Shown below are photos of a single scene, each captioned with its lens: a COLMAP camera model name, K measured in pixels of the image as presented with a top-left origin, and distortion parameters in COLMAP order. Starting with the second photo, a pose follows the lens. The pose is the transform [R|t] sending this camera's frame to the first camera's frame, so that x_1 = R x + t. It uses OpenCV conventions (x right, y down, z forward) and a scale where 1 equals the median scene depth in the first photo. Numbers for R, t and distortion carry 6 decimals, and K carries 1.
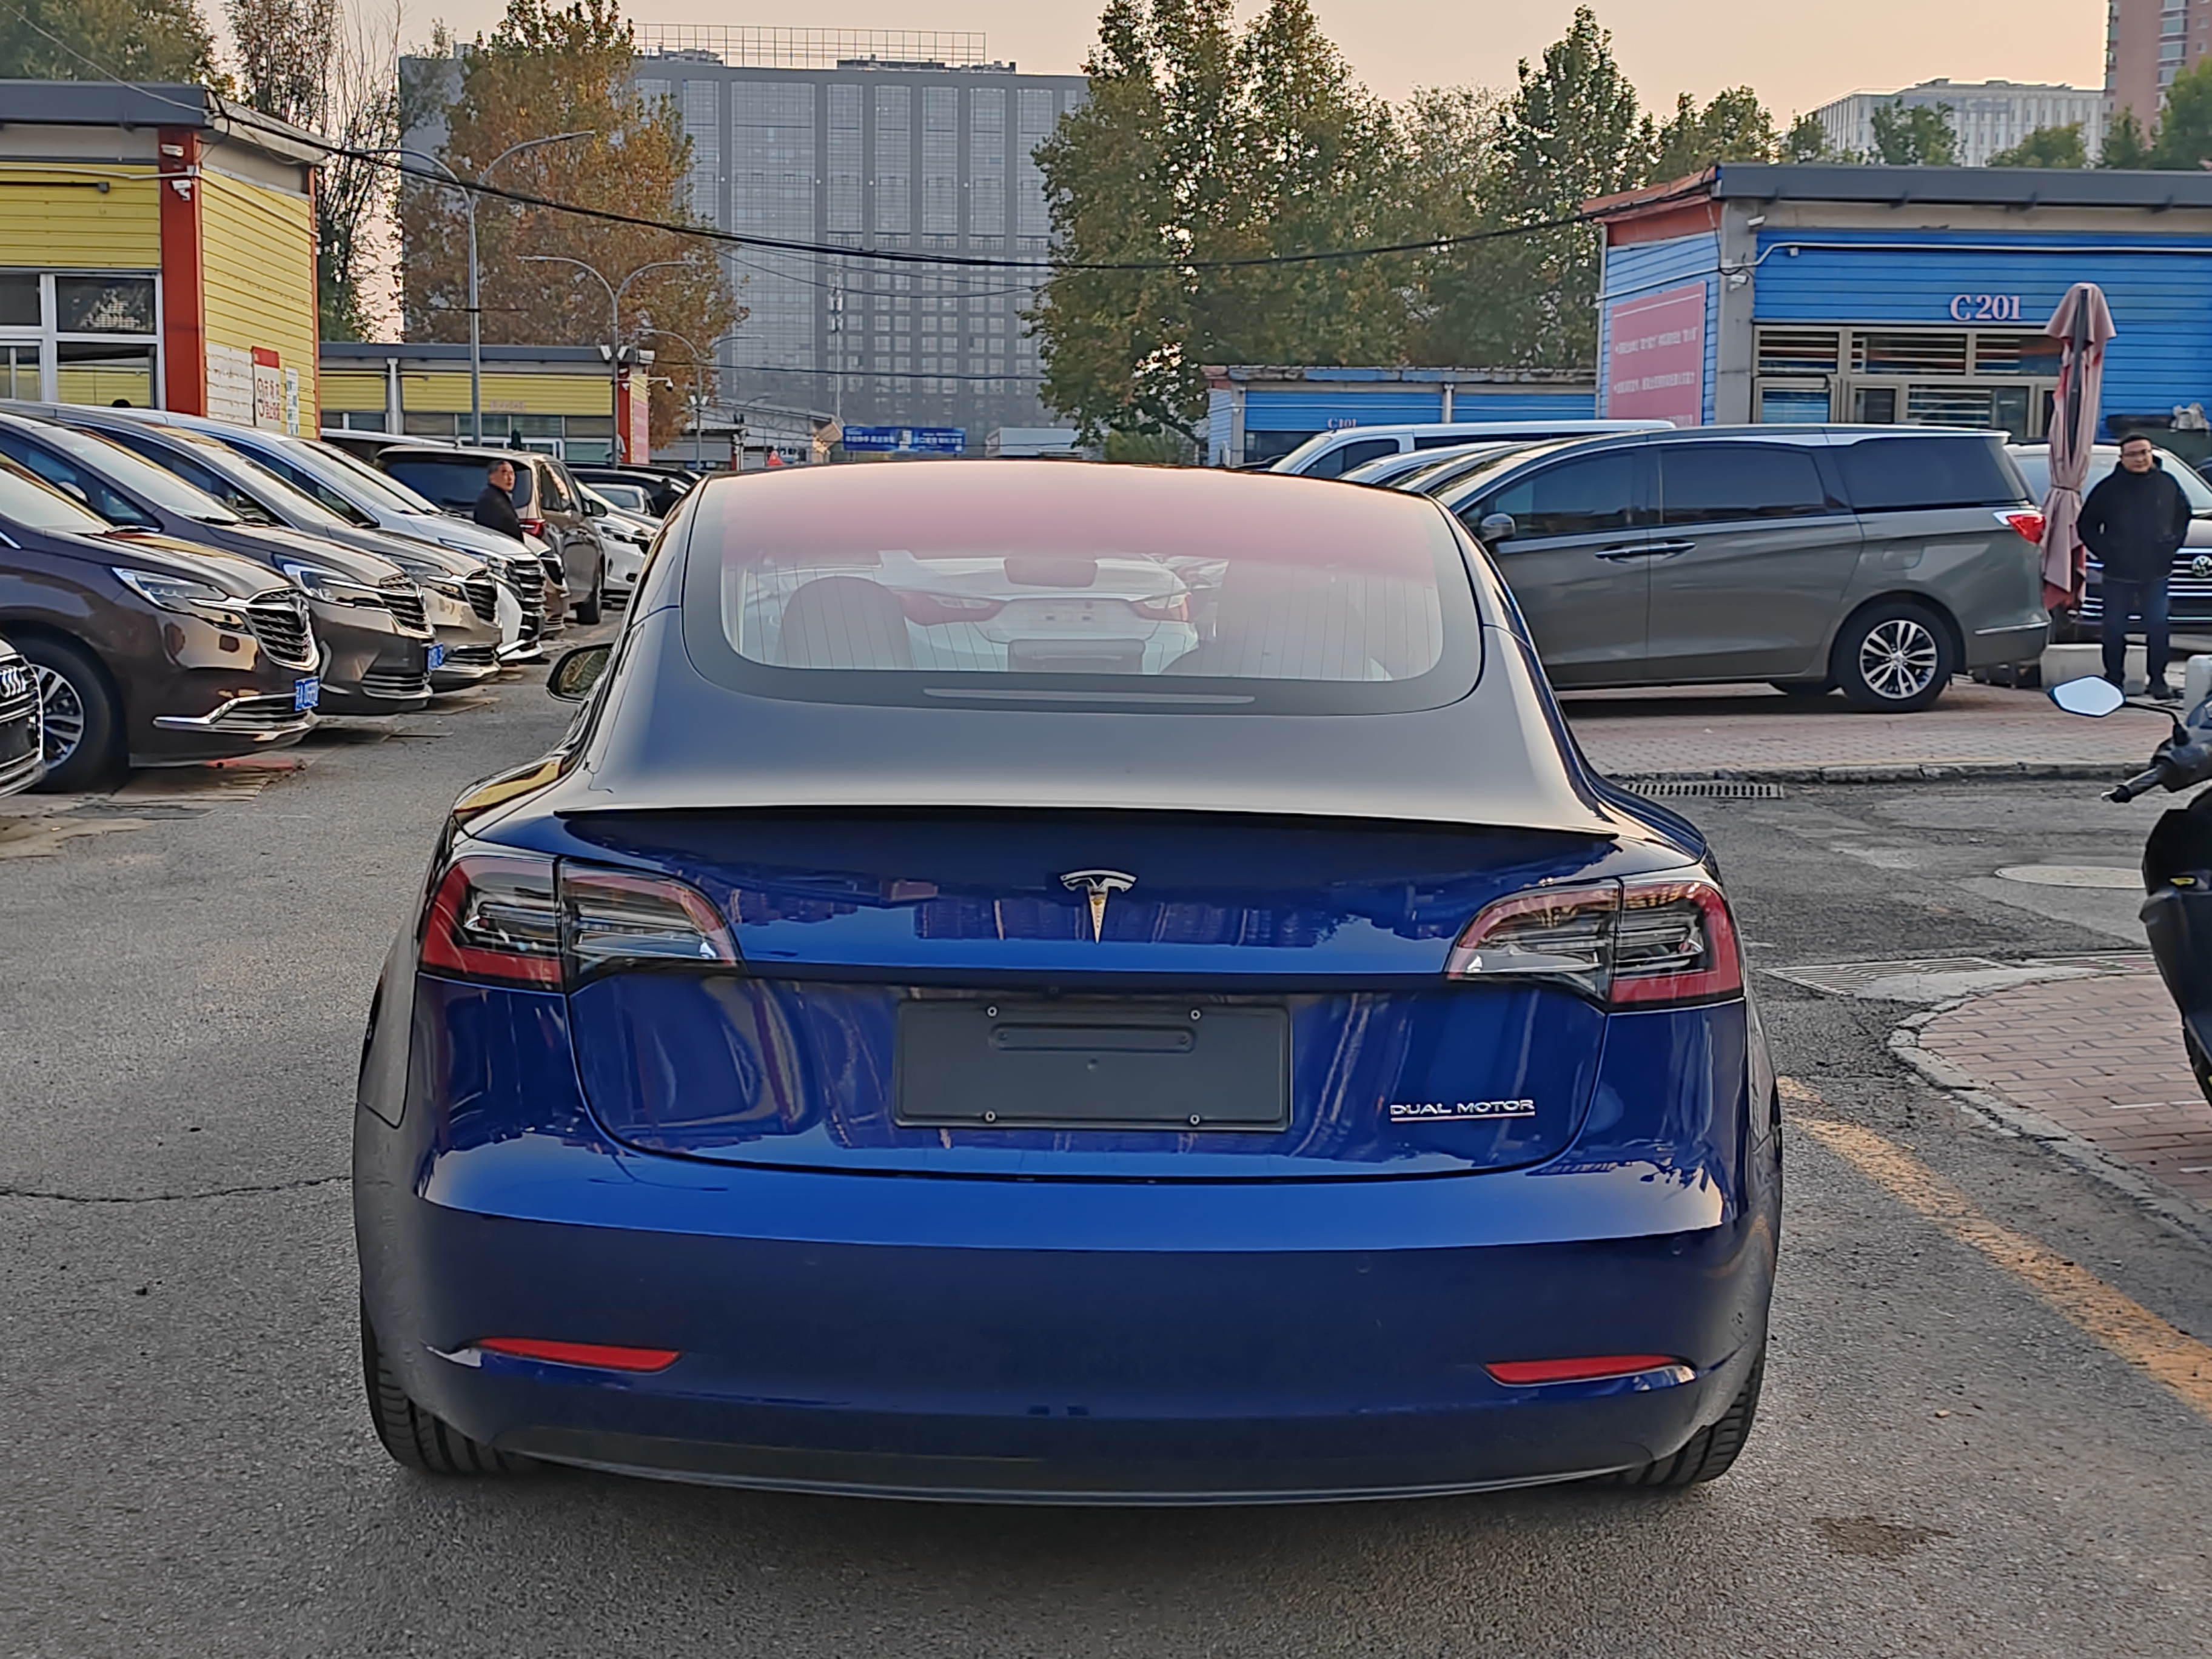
lens RADIAL K [[2795.3, 0, 1106.0], [0, 2795.3, 829.5], [0, 0, 1]] dist [0.074300, -0.141225]
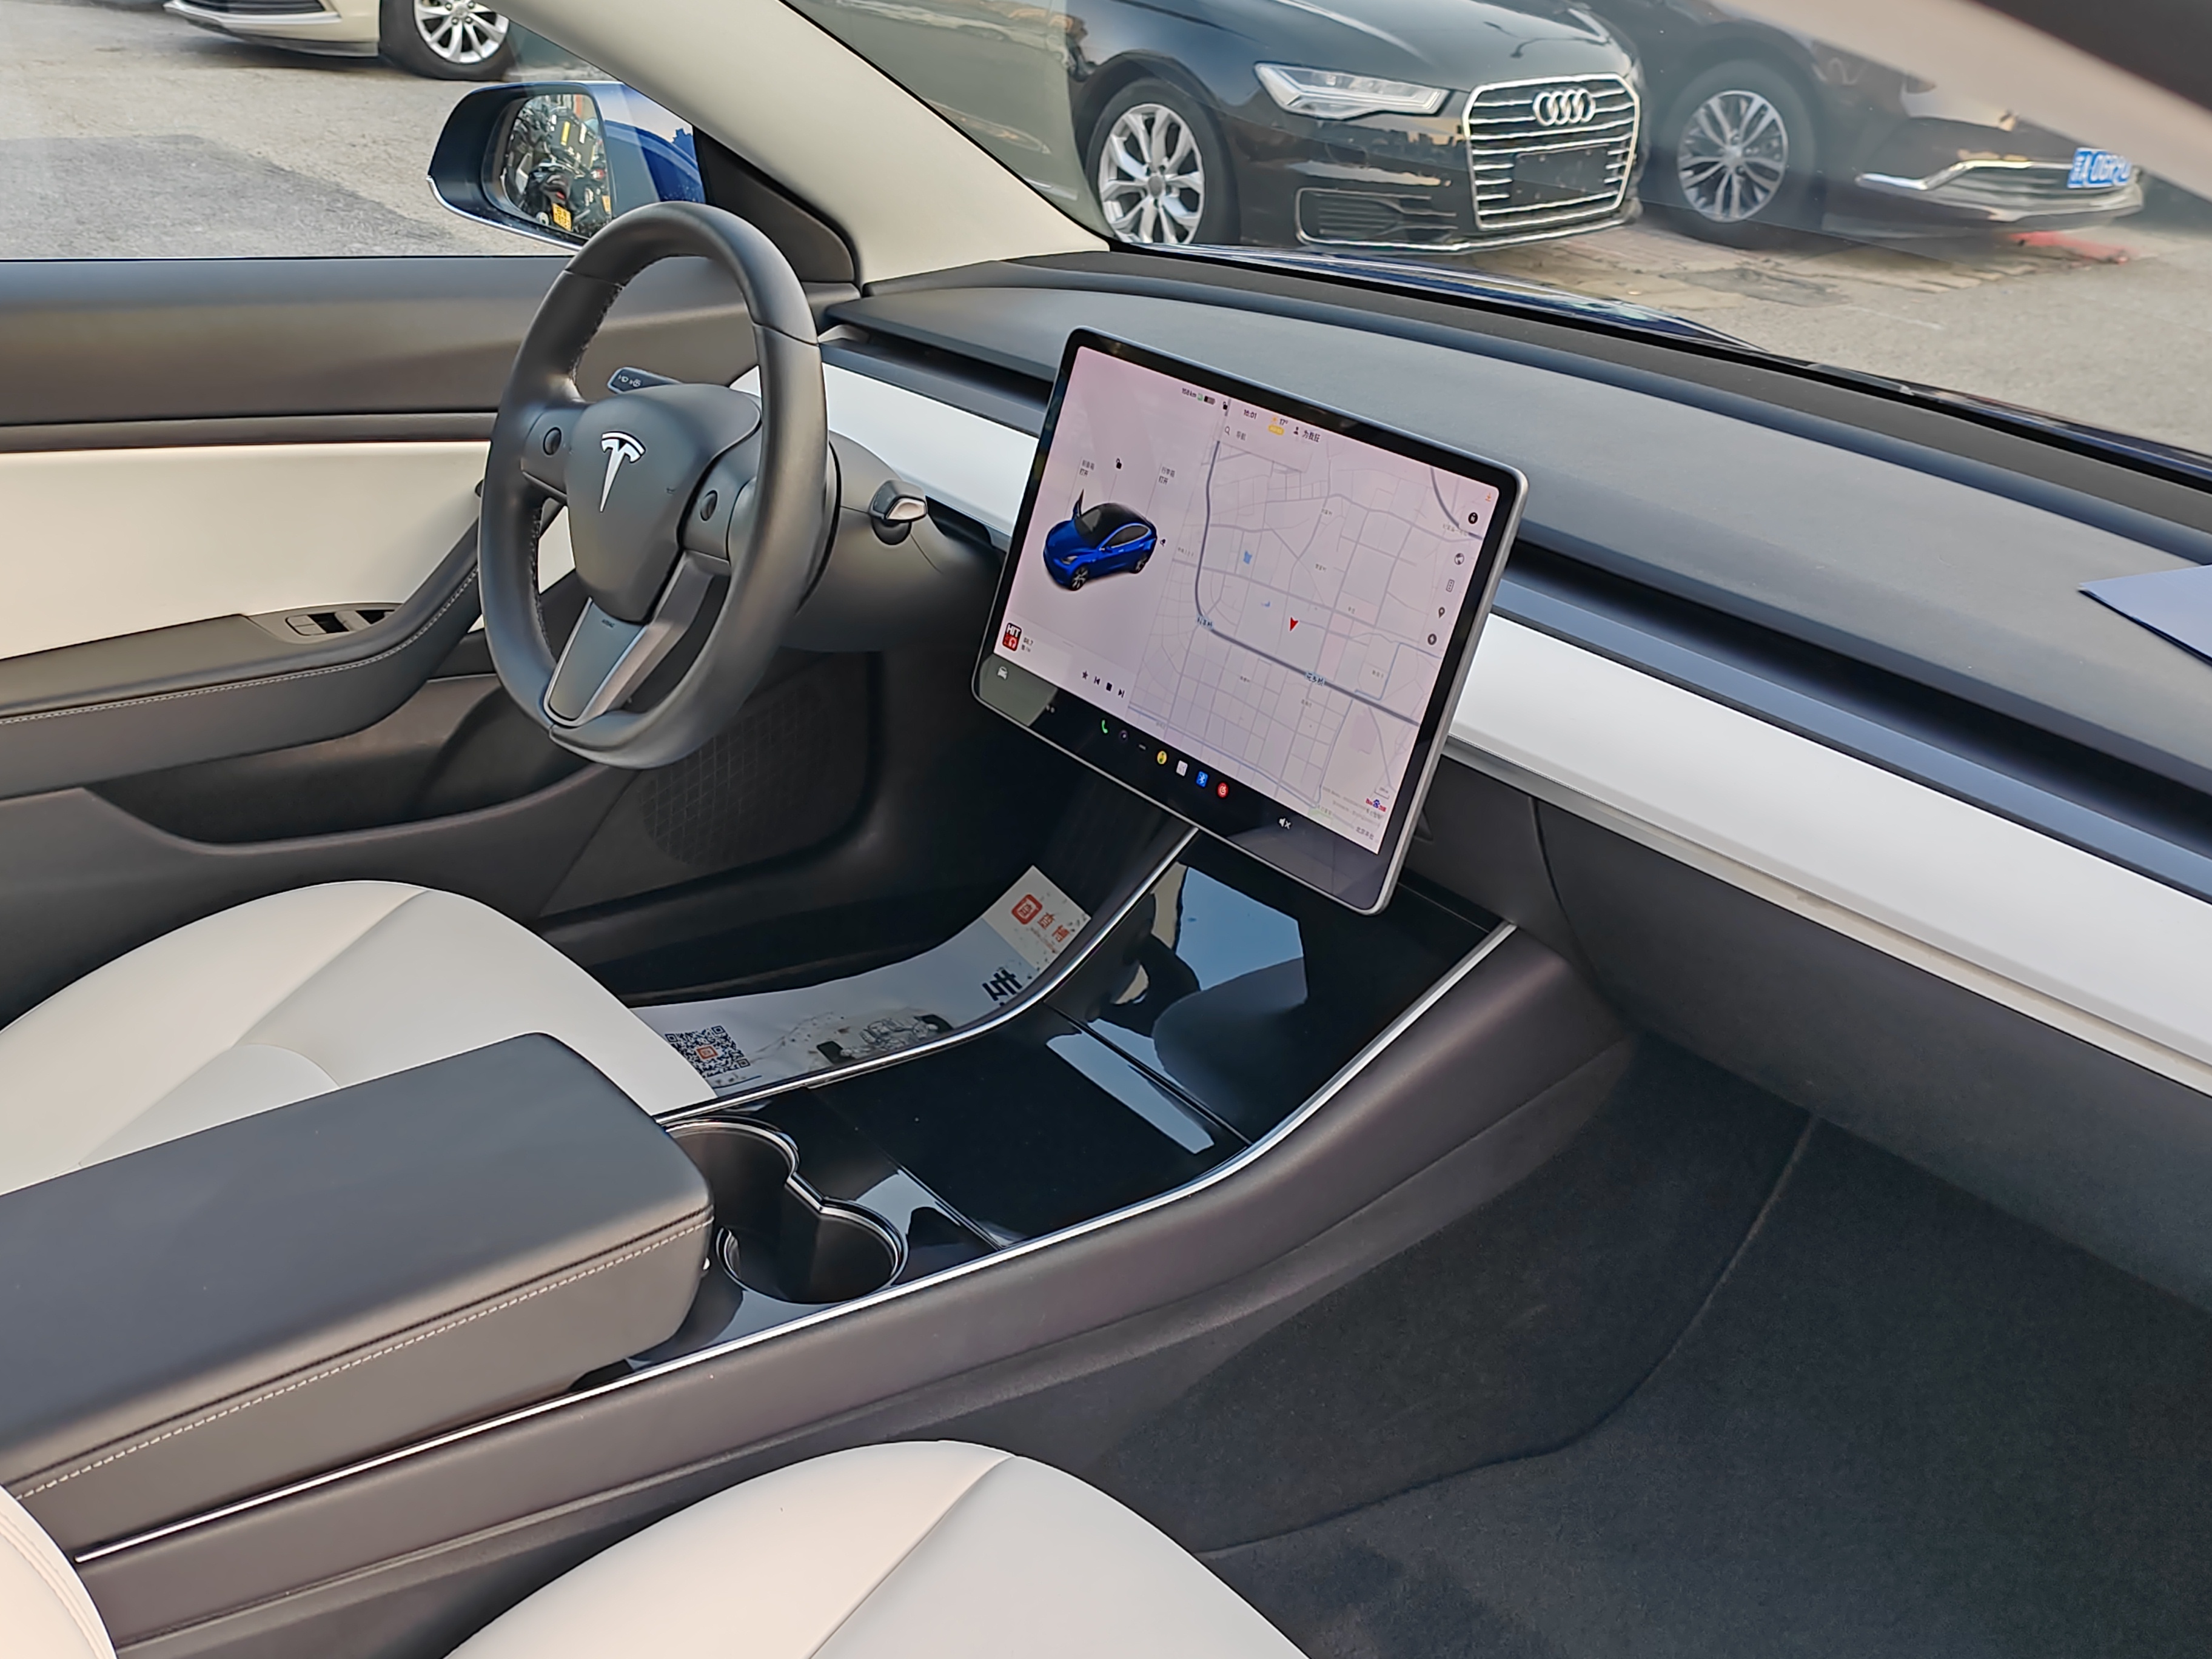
lens RADIAL K [[2122.4, 0, 1112.2], [0, 2122.4, 838.1], [0, 0, 1]] dist [0.058555, -0.012325]
pose [[0.599201, 0.350649, -0.719724, 0.027260], [-0.141953, 0.931272, 0.335533, -0.018474], [0.787913, -0.098885, 0.607795, 0.200668]]
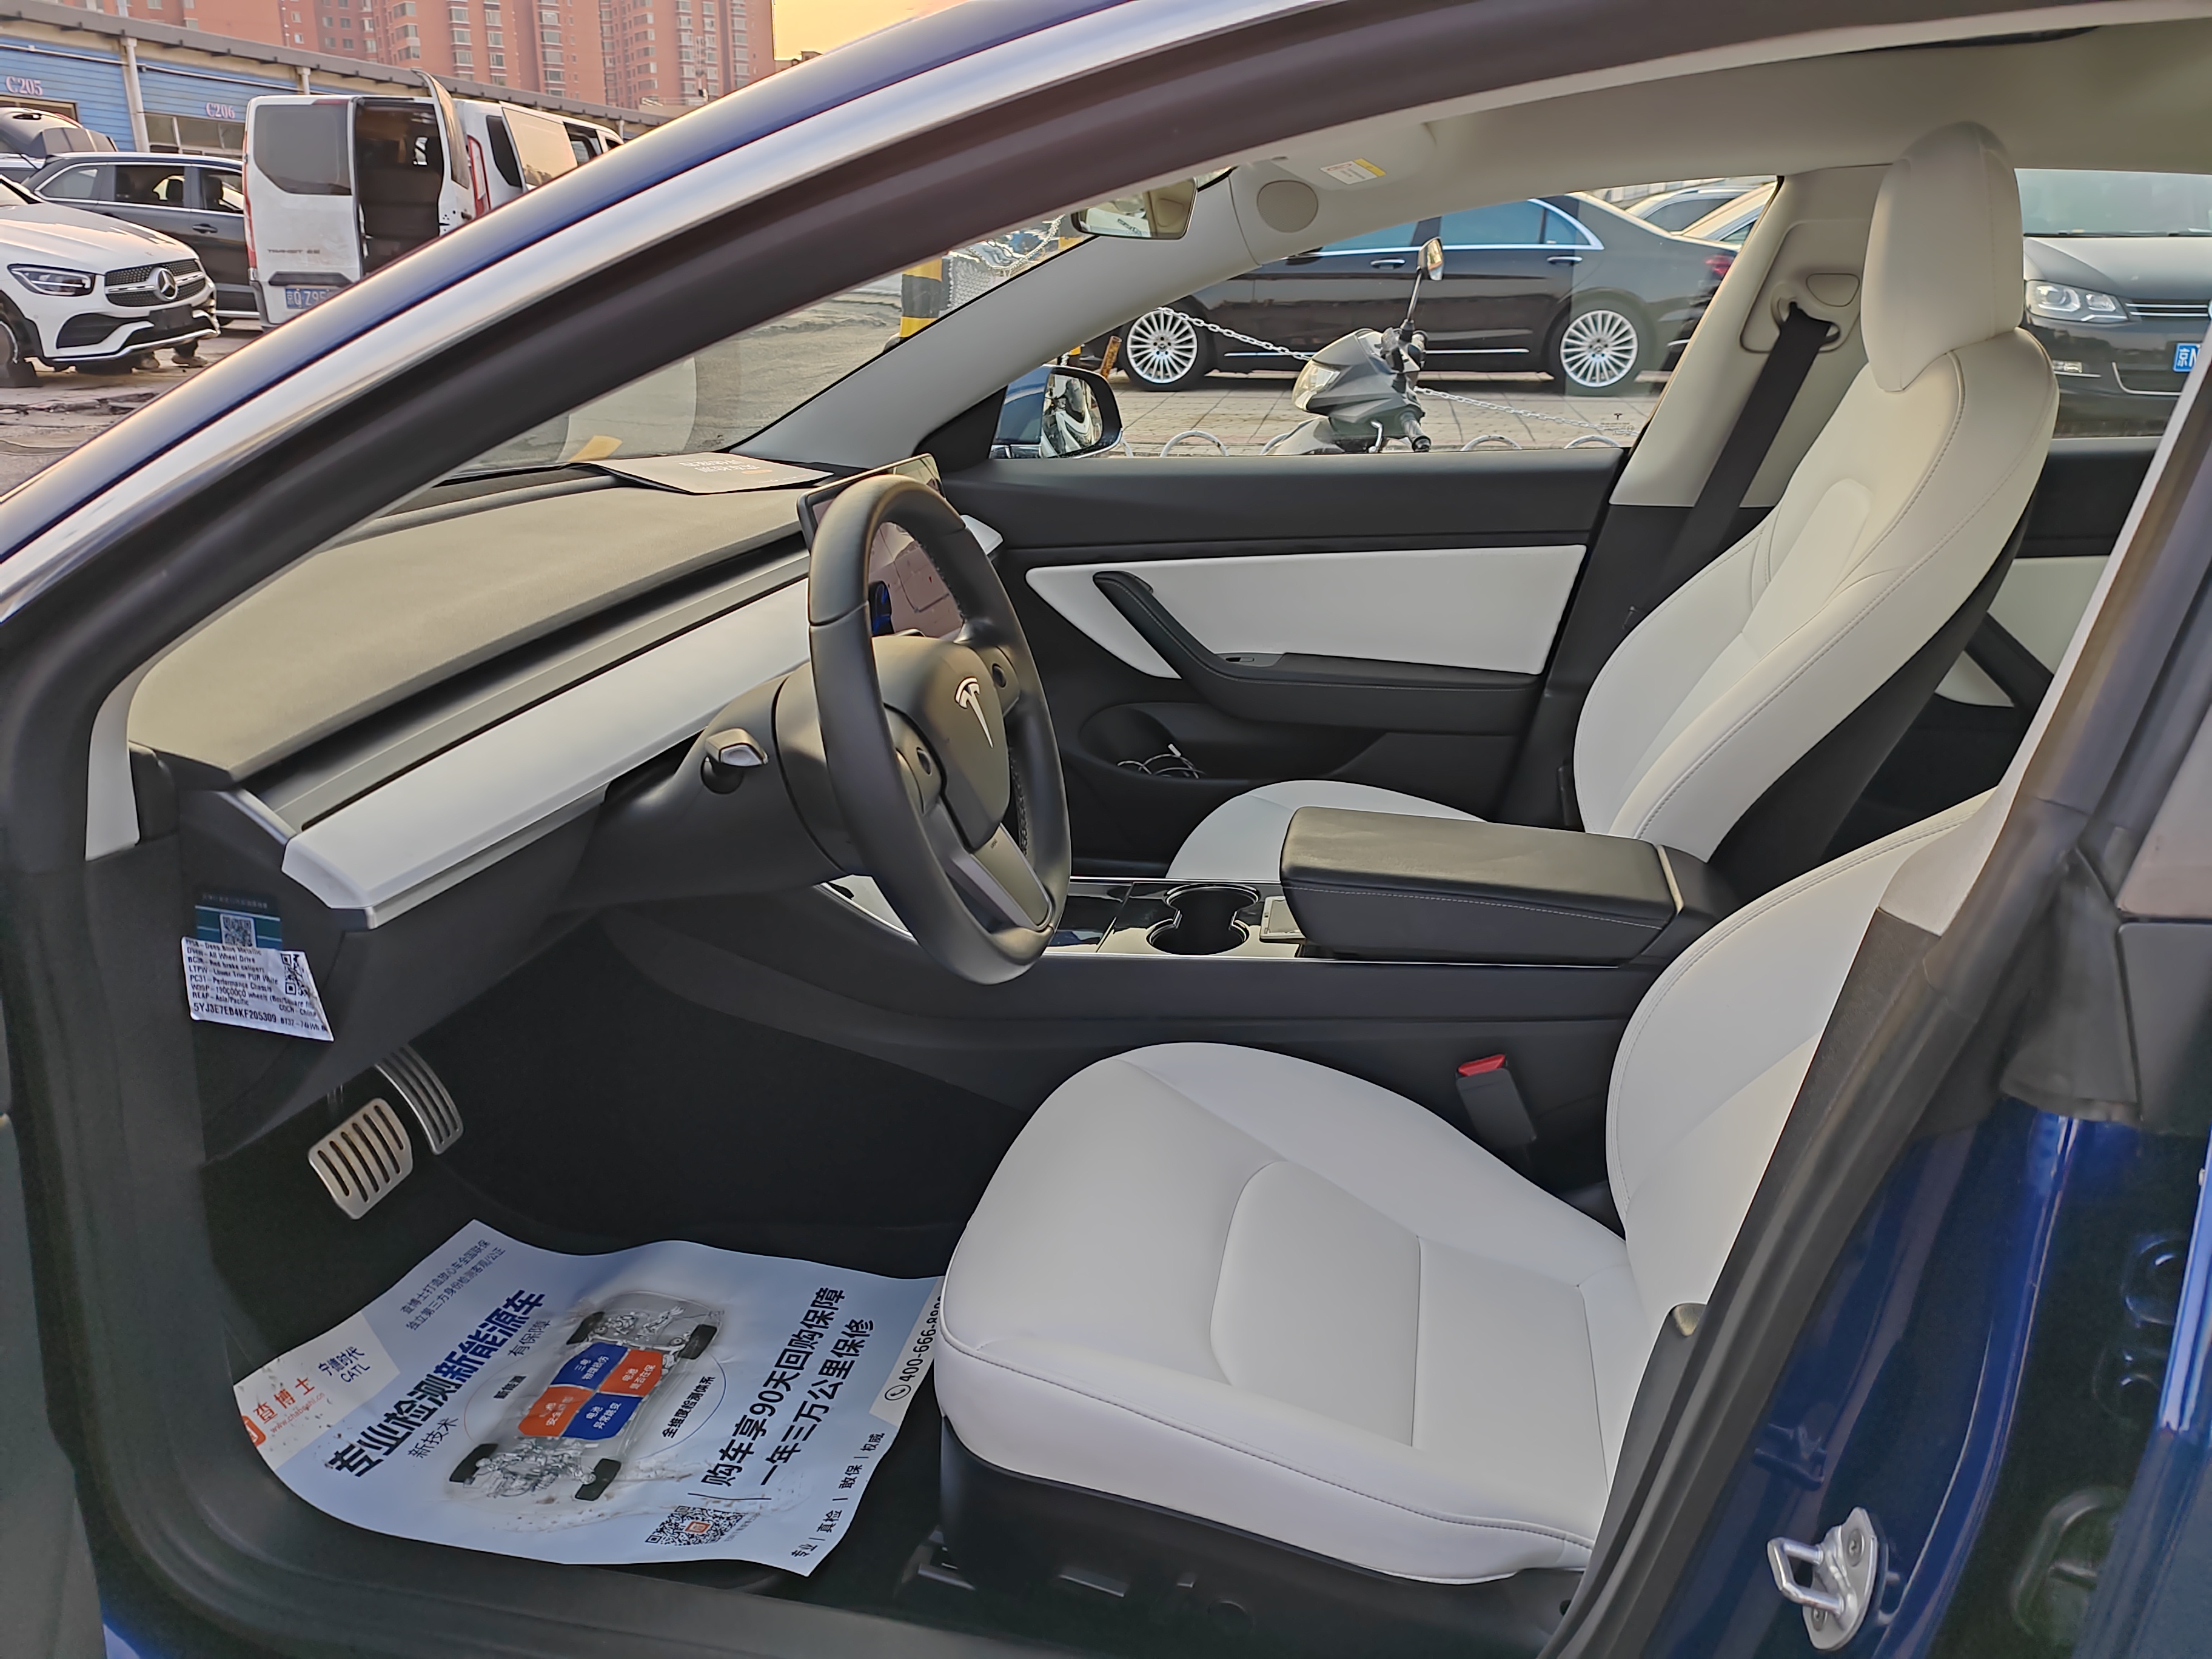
lens RADIAL K [[1666.0, 0, 1106.0], [0, 1666.0, 829.5], [0, 0, 1]] dist [-0.000758, 0.012848]
pose [[0.230183, -0.329414, 0.915698, -0.058416], [0.098458, 0.944020, 0.314853, -0.018534], [-0.968154, 0.017684, 0.249730, 0.208661]]
